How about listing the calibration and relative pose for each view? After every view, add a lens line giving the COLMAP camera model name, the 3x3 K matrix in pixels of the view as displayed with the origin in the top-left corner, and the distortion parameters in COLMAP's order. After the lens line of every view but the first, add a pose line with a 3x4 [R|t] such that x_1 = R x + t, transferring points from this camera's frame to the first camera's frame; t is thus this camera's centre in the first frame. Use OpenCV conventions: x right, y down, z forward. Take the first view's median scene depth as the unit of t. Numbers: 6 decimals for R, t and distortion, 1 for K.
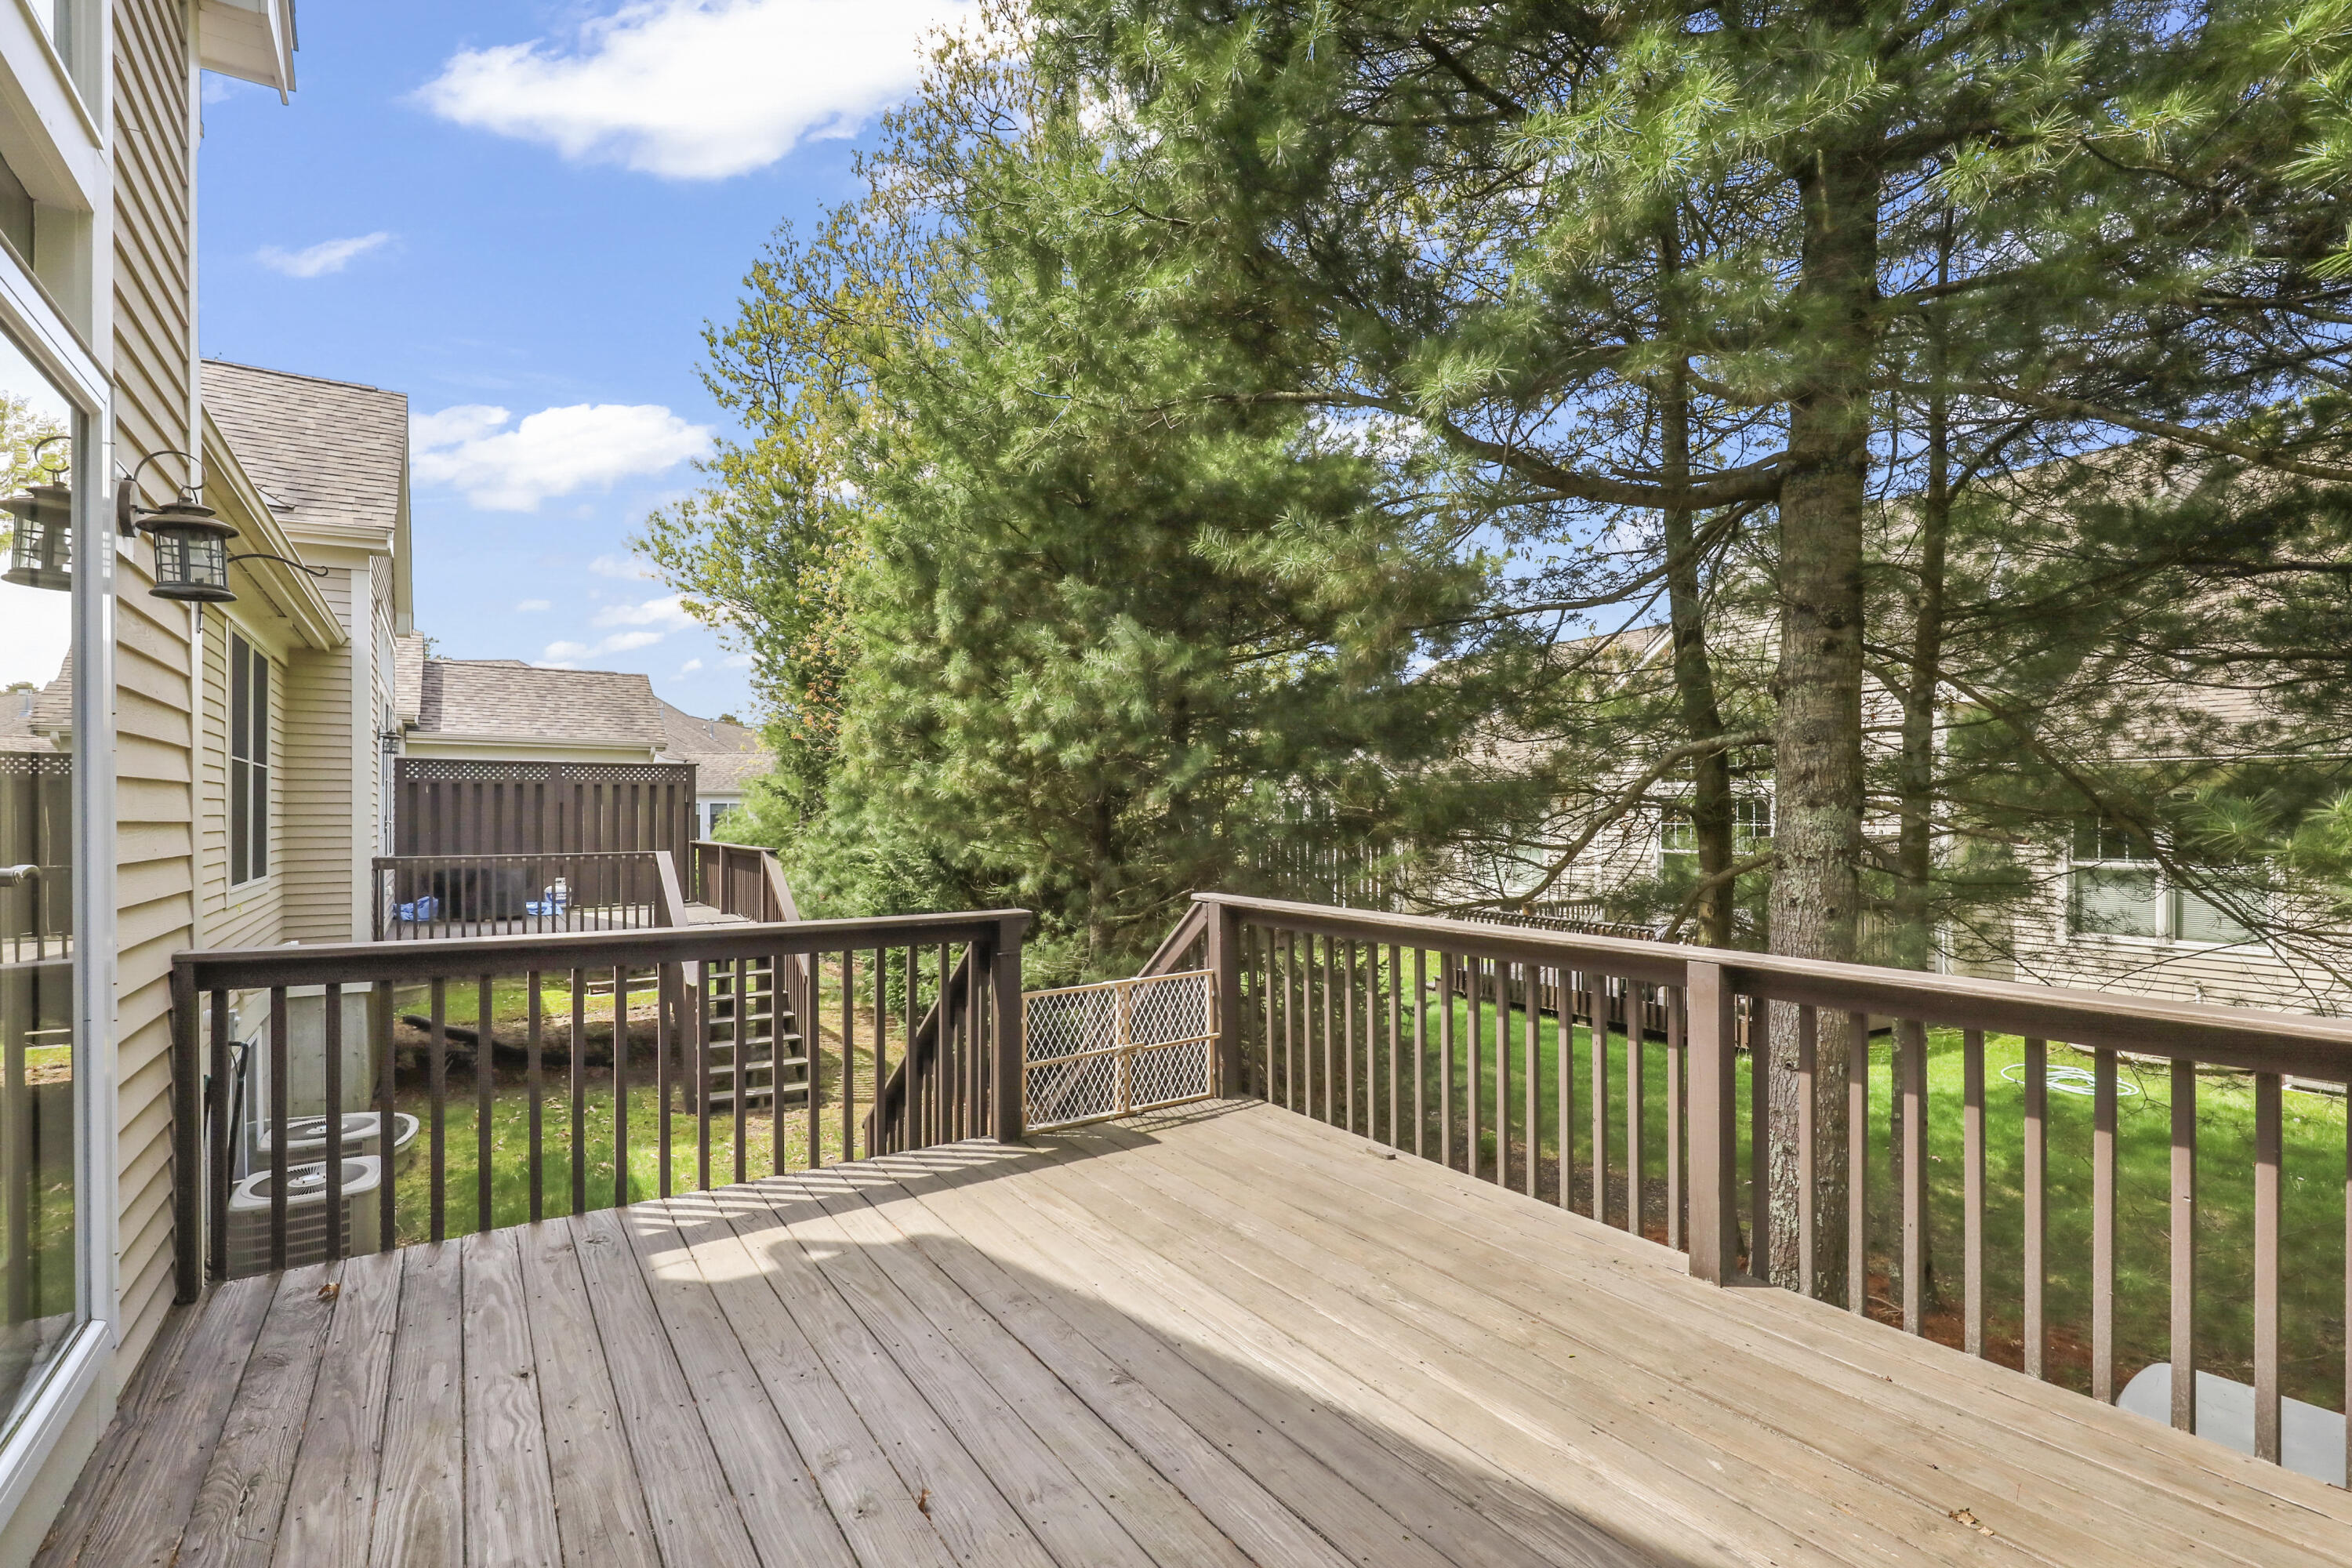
lens RADIAL K [[1067.1, 0, 1185.0], [0, 1067.1, 807.7], [0, 0, 1]] dist [-0.000148, -0.000234]
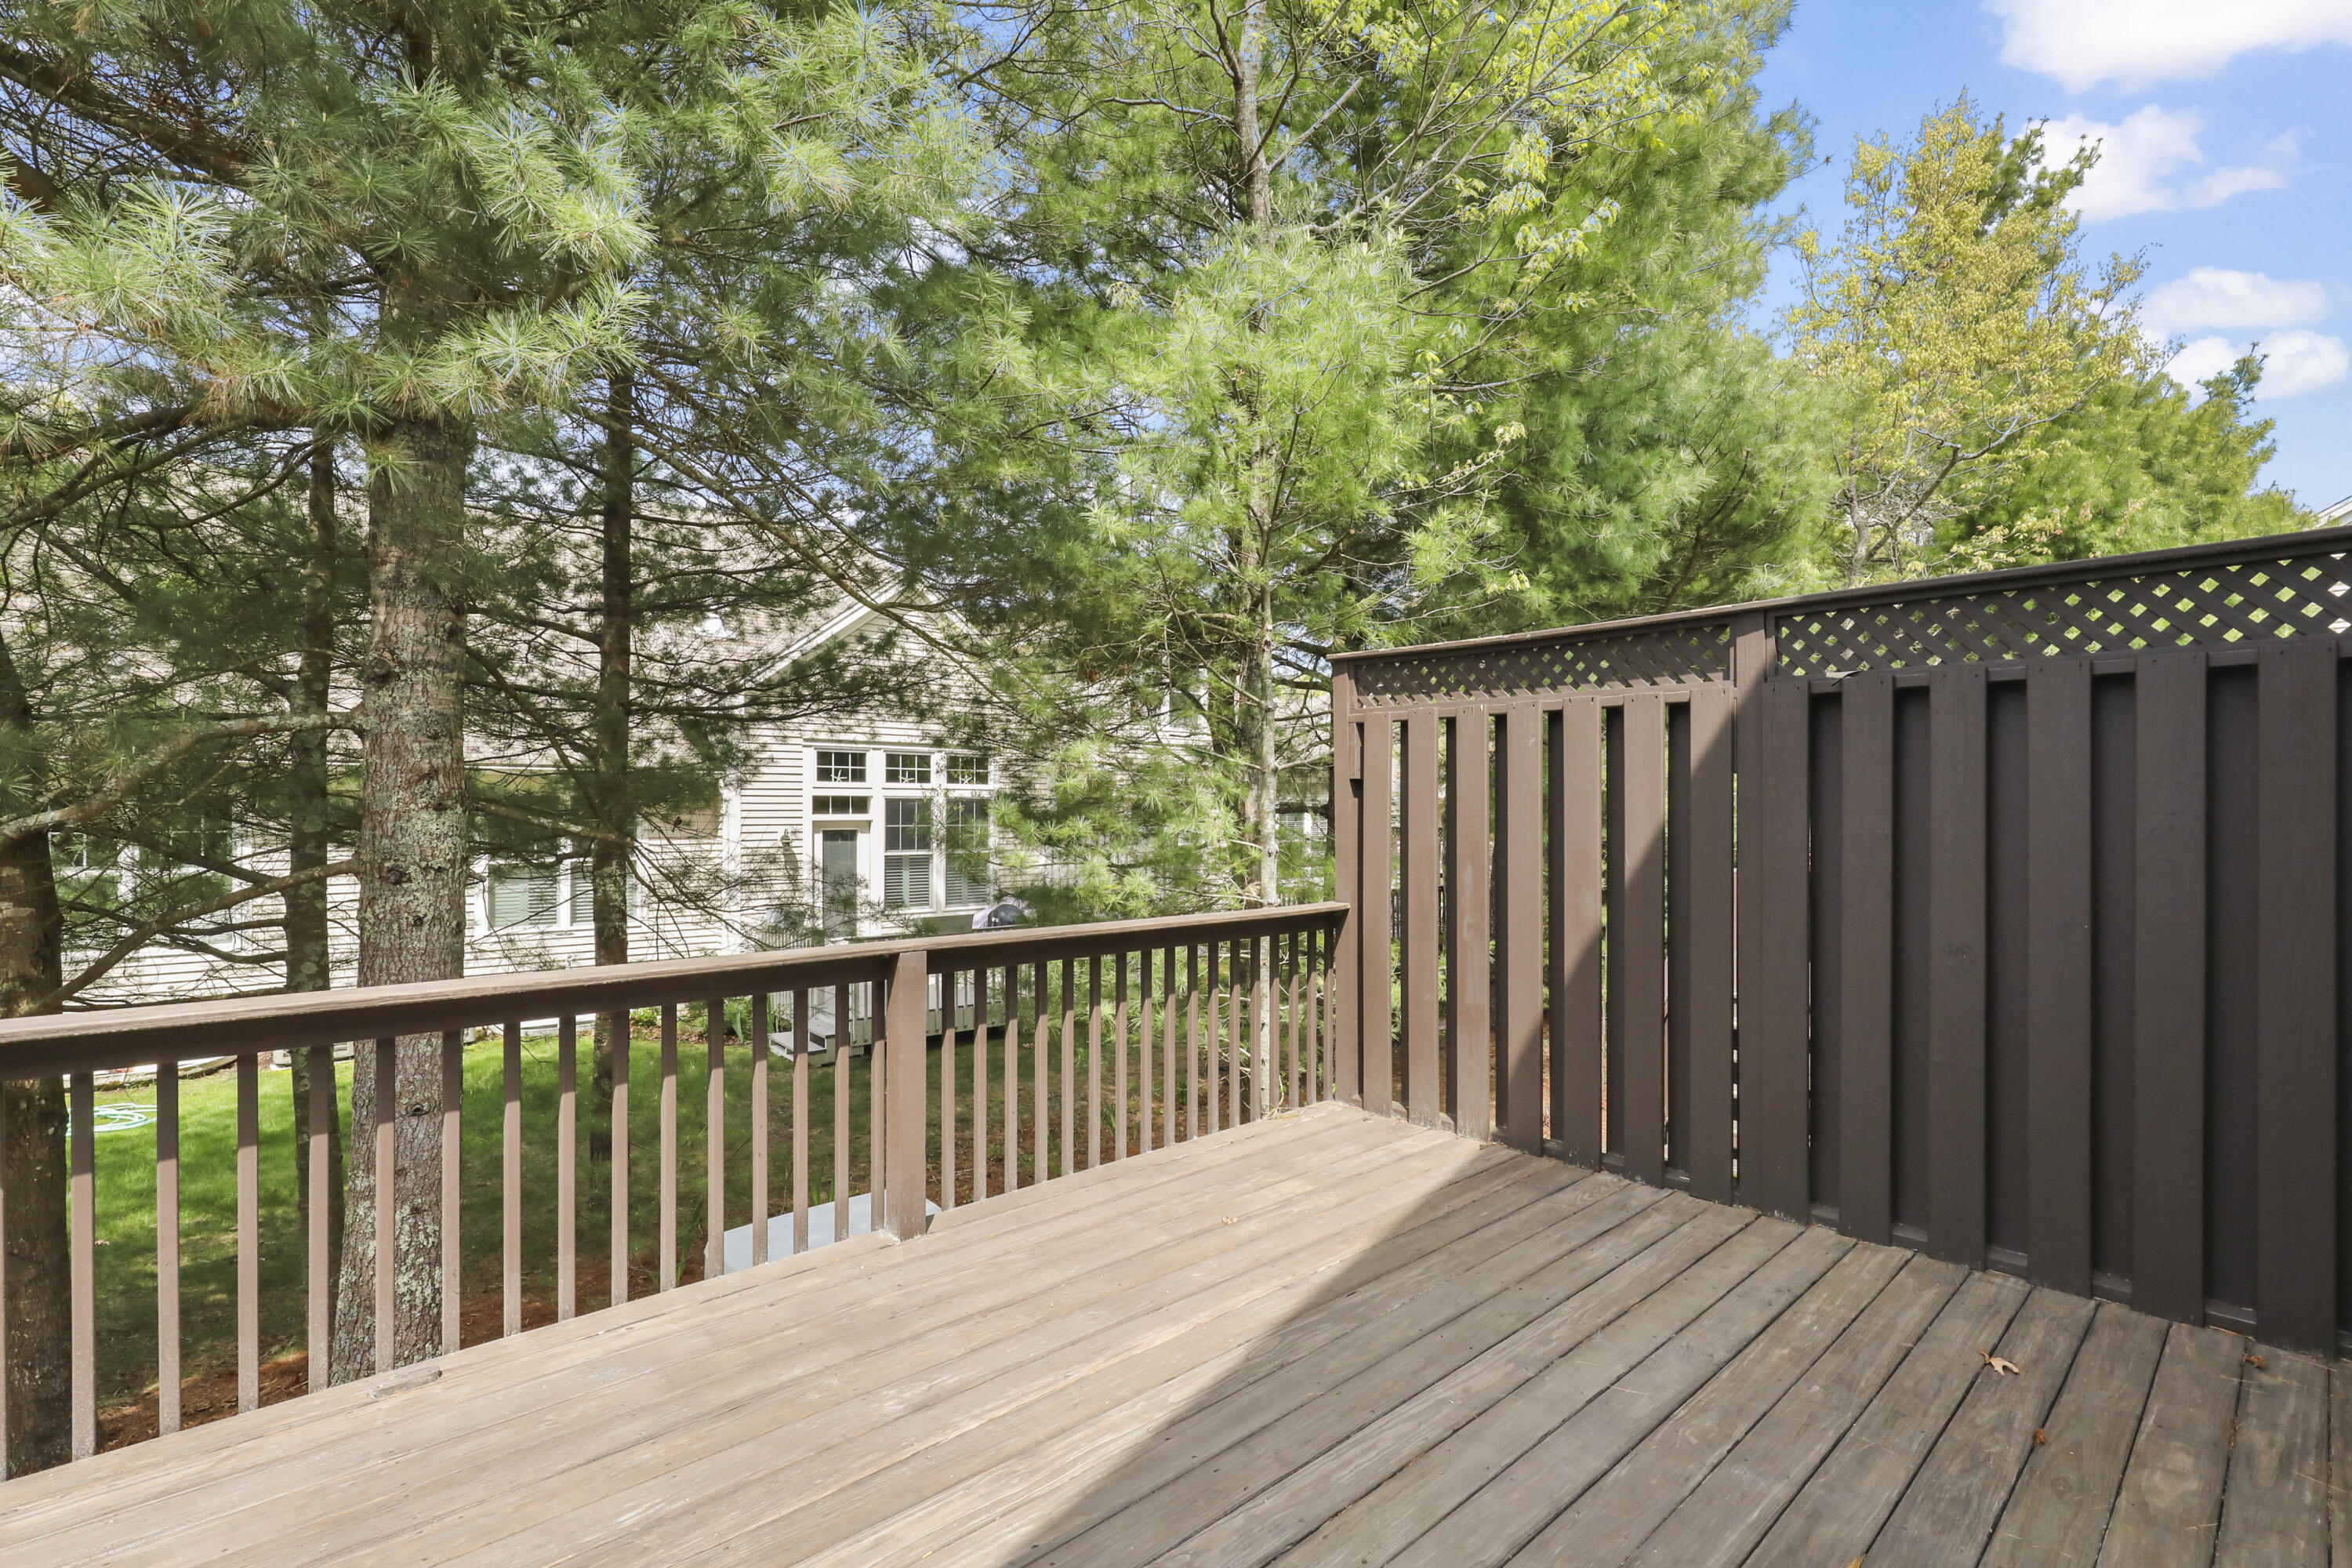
lens RADIAL K [[1067.1, 0, 1185.0], [0, 1067.1, 807.7], [0, 0, 1]] dist [-0.000148, -0.000234]
pose [[-0.157680, 0.002932, 0.987486, -0.388329], [-0.002830, 0.999990, -0.003422, -0.001572], [-0.987486, -0.003334, -0.157671, 0.527561]]
